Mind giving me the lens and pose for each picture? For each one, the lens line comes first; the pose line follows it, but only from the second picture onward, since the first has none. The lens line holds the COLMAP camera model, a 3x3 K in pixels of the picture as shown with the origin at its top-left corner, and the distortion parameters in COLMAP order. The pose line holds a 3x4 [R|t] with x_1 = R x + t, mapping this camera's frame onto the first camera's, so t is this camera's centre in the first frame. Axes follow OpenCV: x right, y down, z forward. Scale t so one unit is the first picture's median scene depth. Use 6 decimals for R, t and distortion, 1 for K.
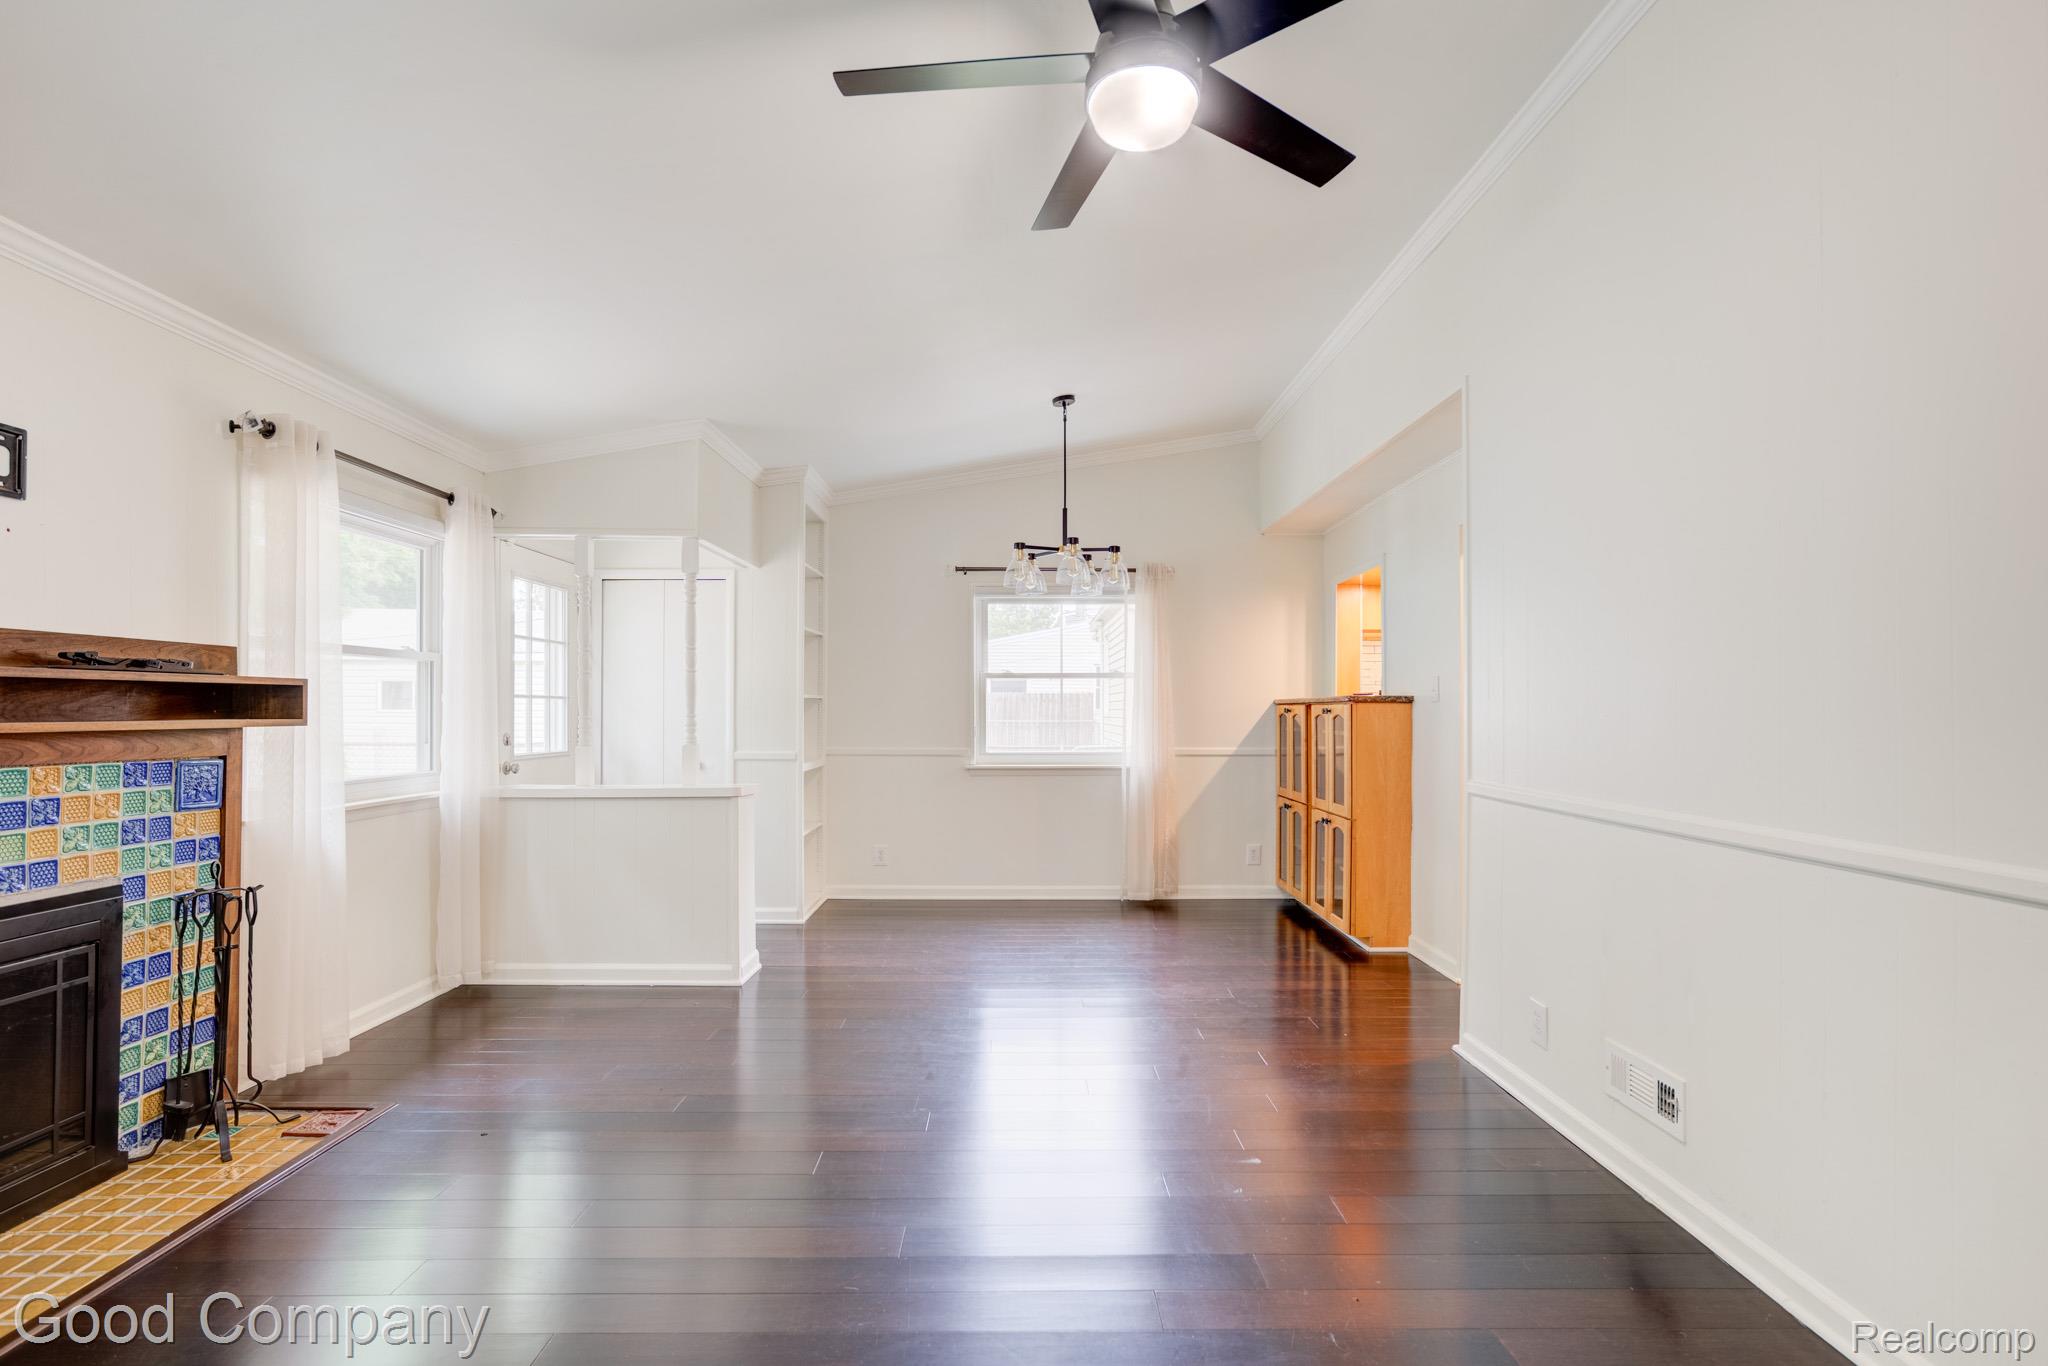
lens RADIAL K [[925.3, 0, 997.5], [0, 925.3, 700.1], [0, 0, 1]] dist [-0.018216, 0.016526]
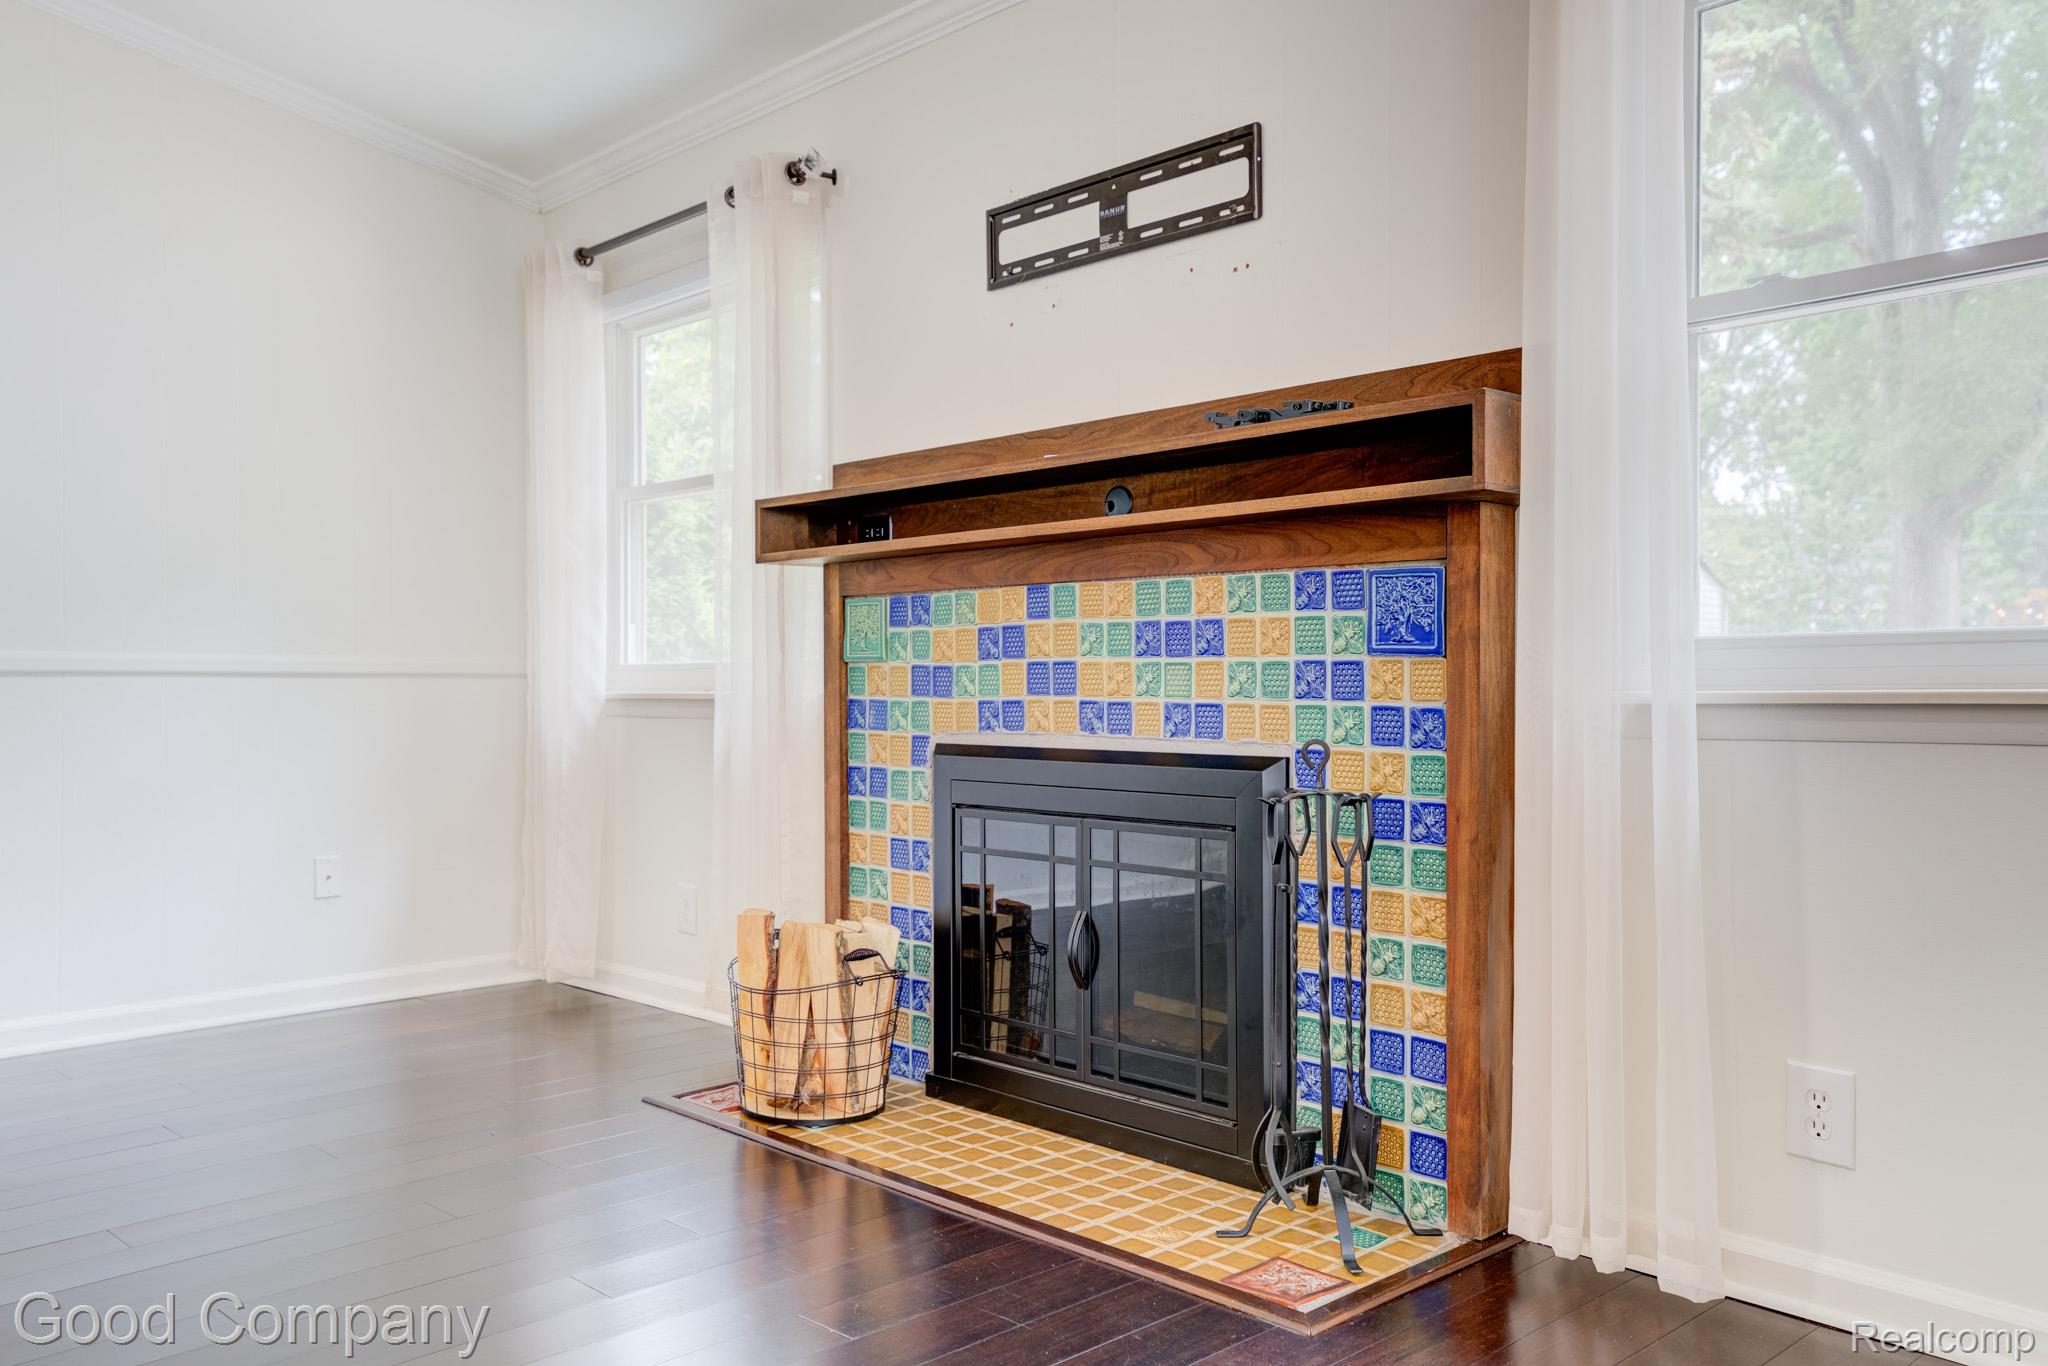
lens RADIAL K [[1627.0, 0, 1022.7], [0, 1627.0, 673.0], [0, 0, 1]] dist [0.067901, 0.002989]
pose [[-0.705616, -0.007753, -0.708552, 0.001084], [0.009730, 0.999740, -0.020629, 0.083887], [0.708527, -0.021451, -0.705357, 0.872305]]
